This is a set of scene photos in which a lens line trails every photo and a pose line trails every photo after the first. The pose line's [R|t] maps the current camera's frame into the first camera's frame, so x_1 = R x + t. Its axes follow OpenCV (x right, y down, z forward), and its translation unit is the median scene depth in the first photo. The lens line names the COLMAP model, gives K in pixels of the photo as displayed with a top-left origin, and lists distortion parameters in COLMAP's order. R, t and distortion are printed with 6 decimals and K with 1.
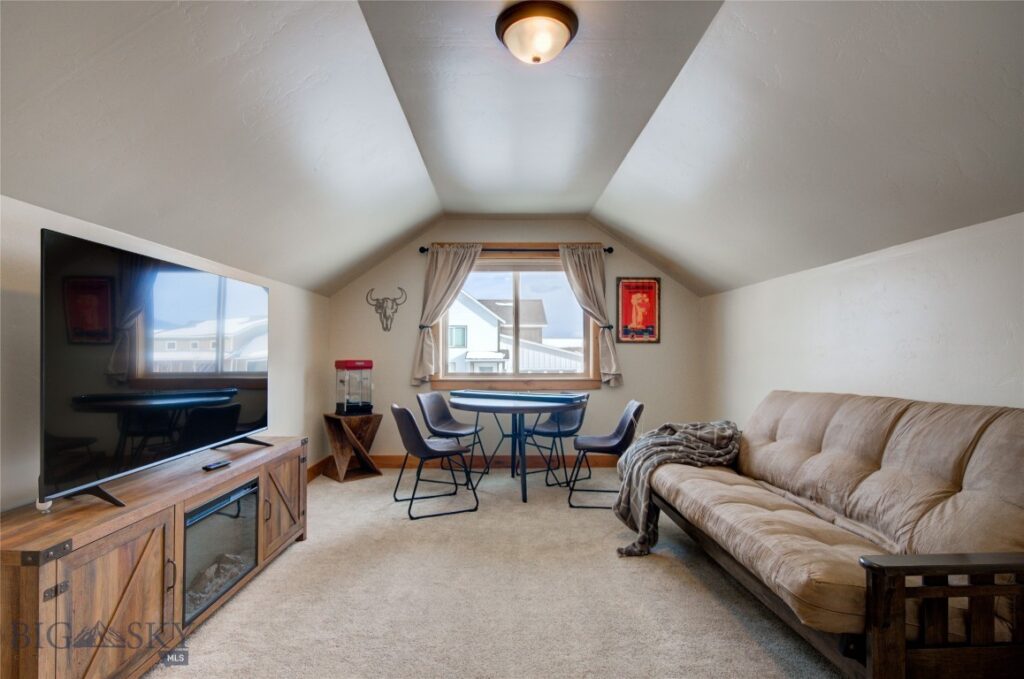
lens RADIAL K [[506.1, 0, 530.0], [0, 506.1, 347.2], [0, 0, 1]] dist [-0.001942, 0.000181]
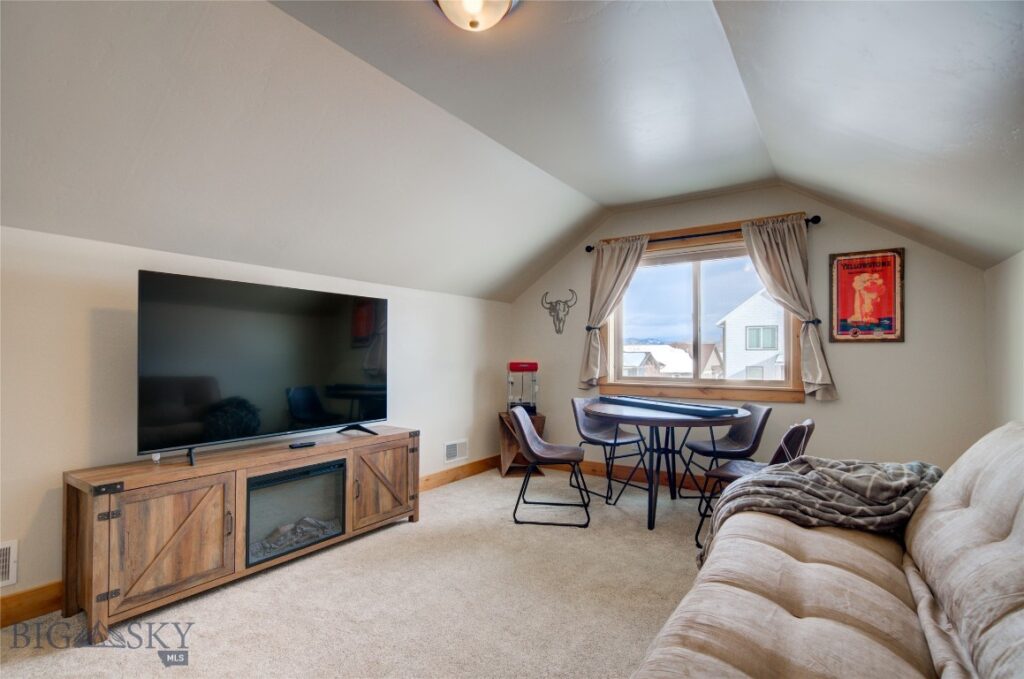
lens RADIAL K [[506.1, 0, 513.3], [0, 506.1, 344.3], [0, 0, 1]] dist [-0.001942, 0.000181]
pose [[0.813826, -0.009820, -0.581025, 0.251871], [0.003905, 0.999927, -0.011430, 0.000972], [0.581095, 0.007033, 0.813805, 0.136292]]
